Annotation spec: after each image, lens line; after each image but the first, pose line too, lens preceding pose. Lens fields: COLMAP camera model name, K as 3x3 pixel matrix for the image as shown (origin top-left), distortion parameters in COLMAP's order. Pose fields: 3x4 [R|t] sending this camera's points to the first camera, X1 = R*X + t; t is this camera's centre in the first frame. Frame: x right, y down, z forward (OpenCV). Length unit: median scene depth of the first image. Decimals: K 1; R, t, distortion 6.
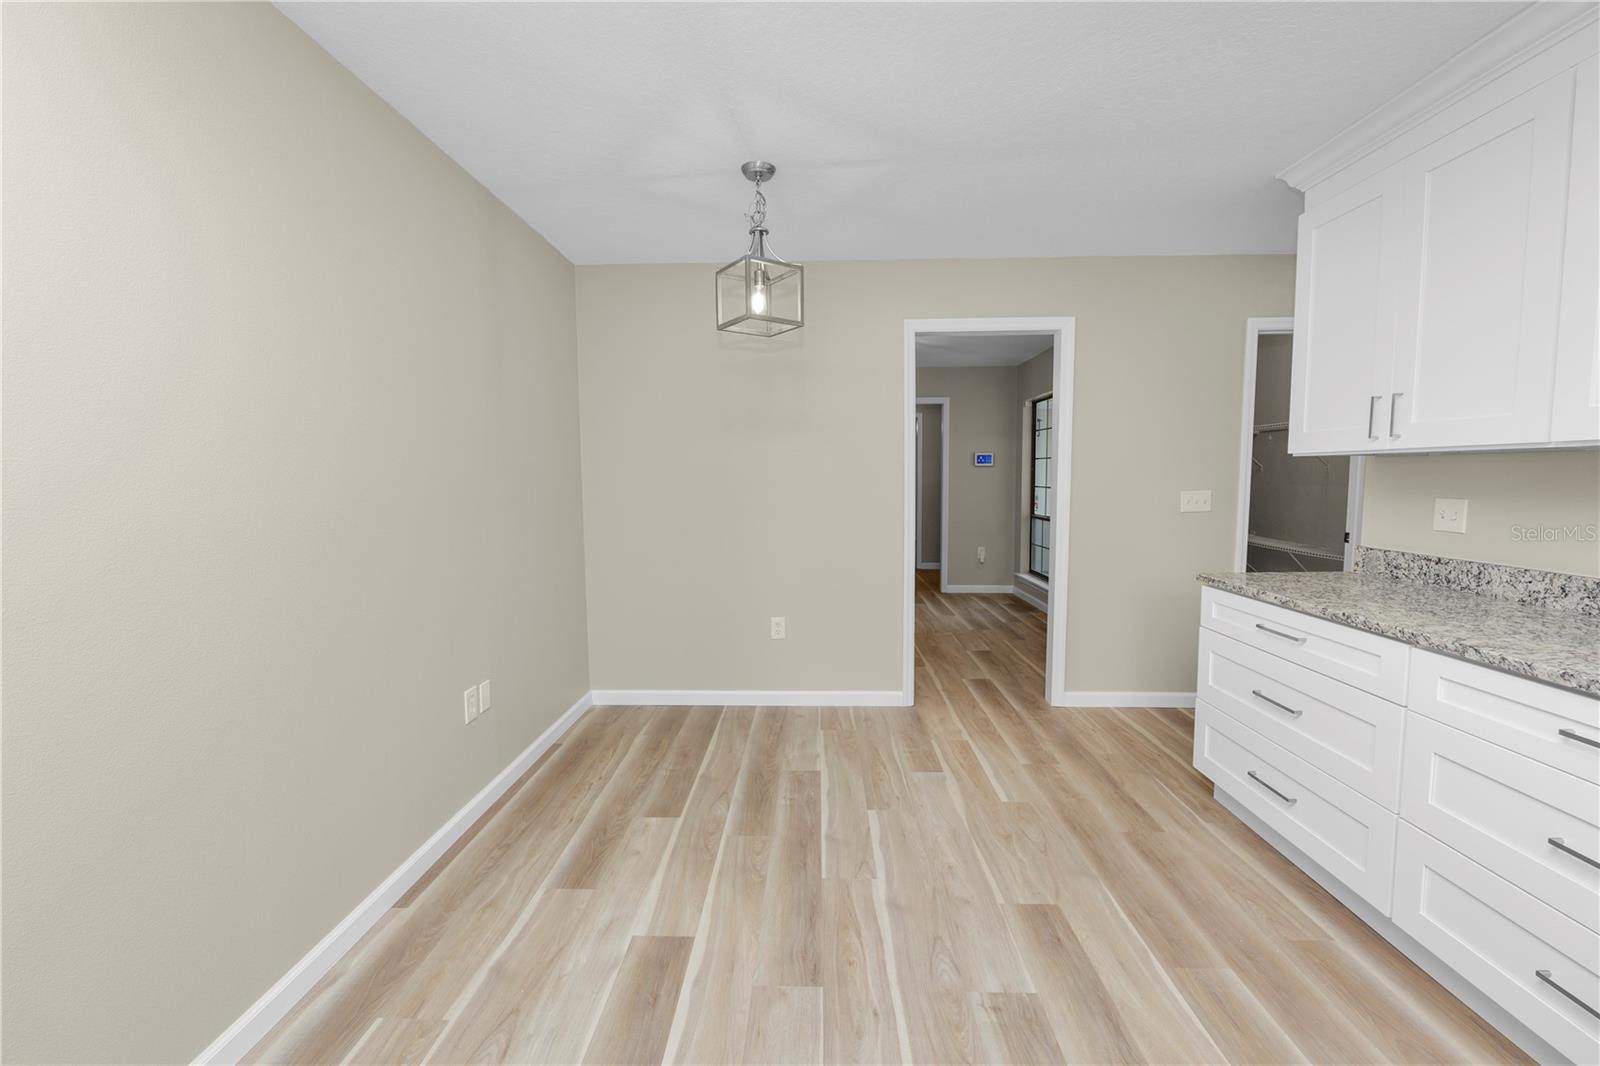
lens RADIAL K [[643.7, 0, 798.3], [0, 643.7, 528.5], [0, 0, 1]] dist [-0.008202, -0.000167]
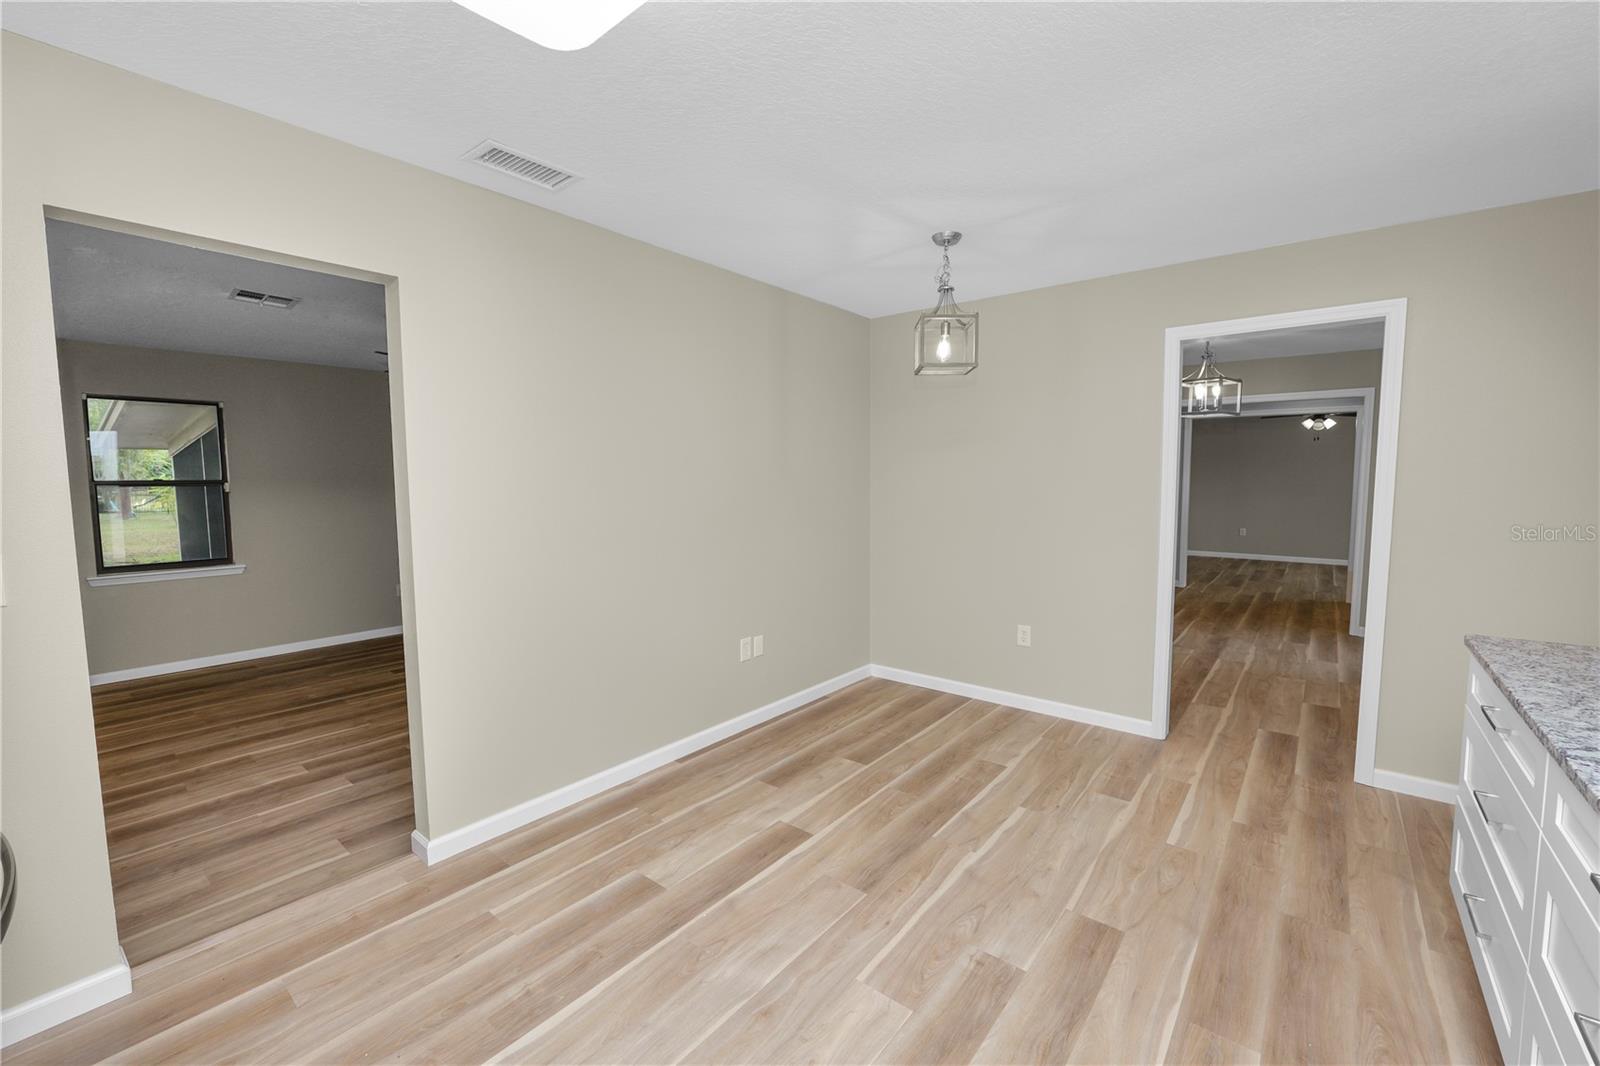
lens RADIAL K [[643.7, 0, 812.4], [0, 643.7, 532.1], [0, 0, 1]] dist [-0.008202, -0.000167]
pose [[0.803065, 0.054024, -0.593437, 0.482554], [-0.051684, 0.998444, 0.020953, -0.030307], [0.593646, 0.013845, 0.804608, -0.090981]]
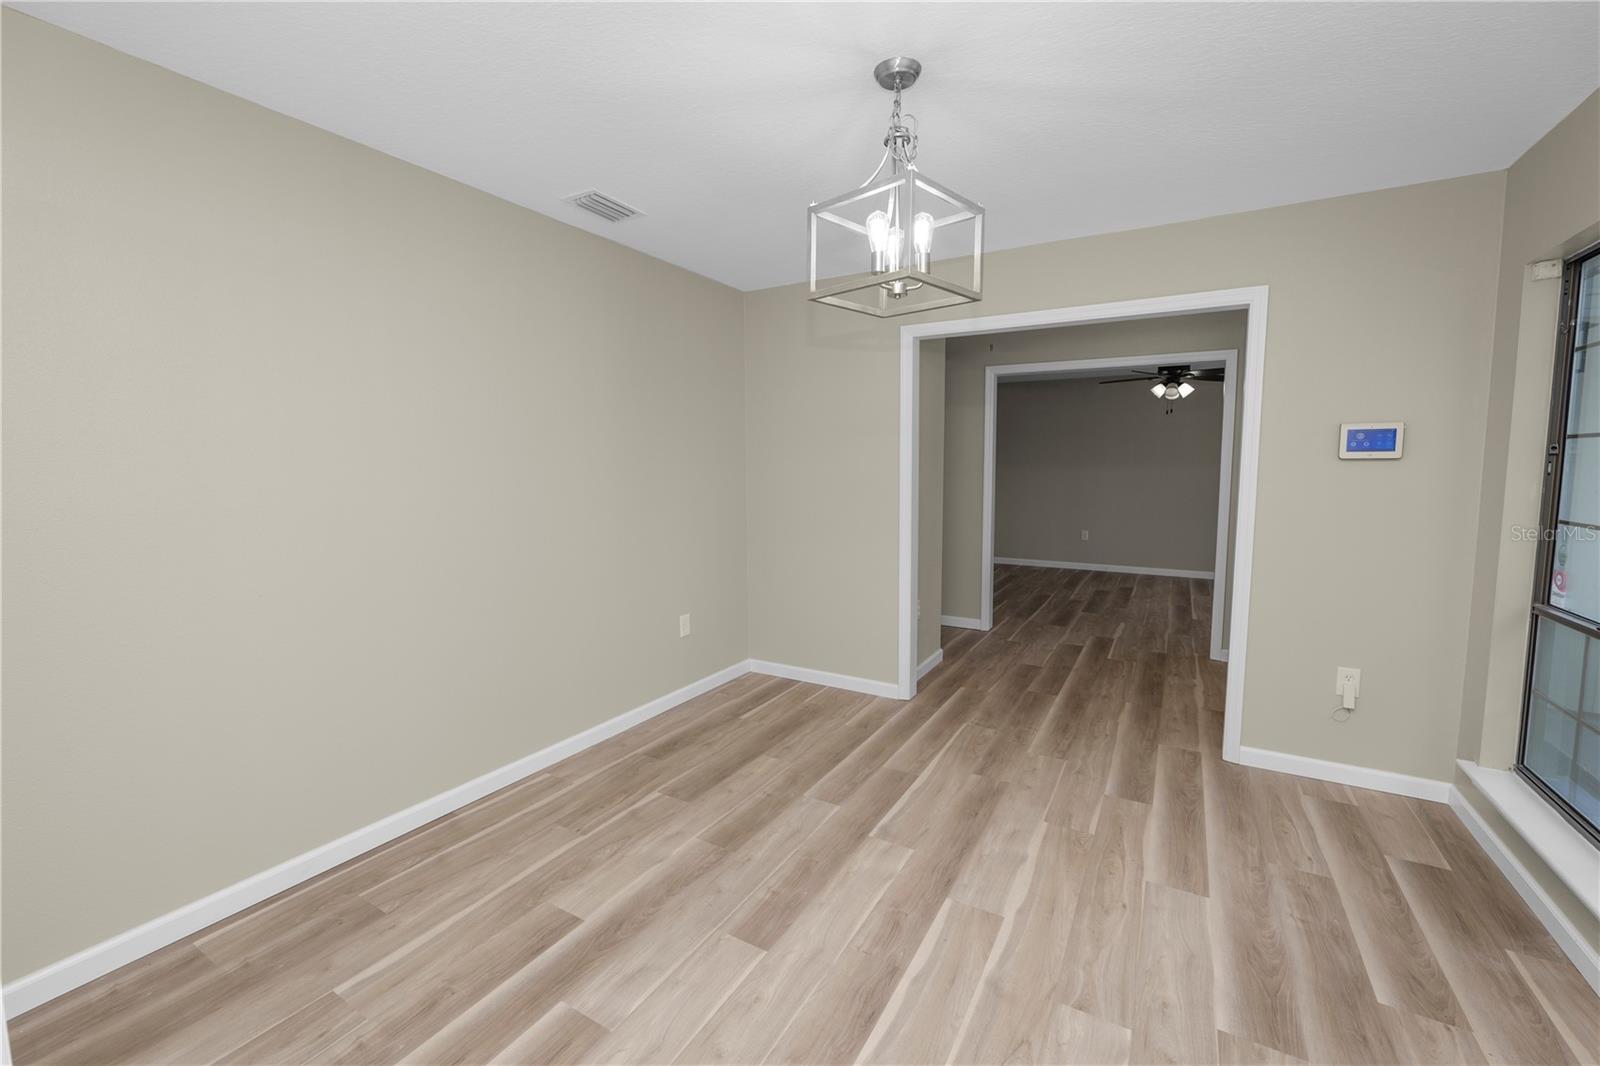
lens RADIAL K [[643.7, 0, 783.9], [0, 643.7, 521.6], [0, 0, 1]] dist [-0.008202, -0.000167]
pose [[0.868760, 0.045961, -0.493096, 0.485685], [-0.042773, 0.998927, 0.017749, -0.037470], [0.493383, 0.005672, 0.869794, -0.006972]]
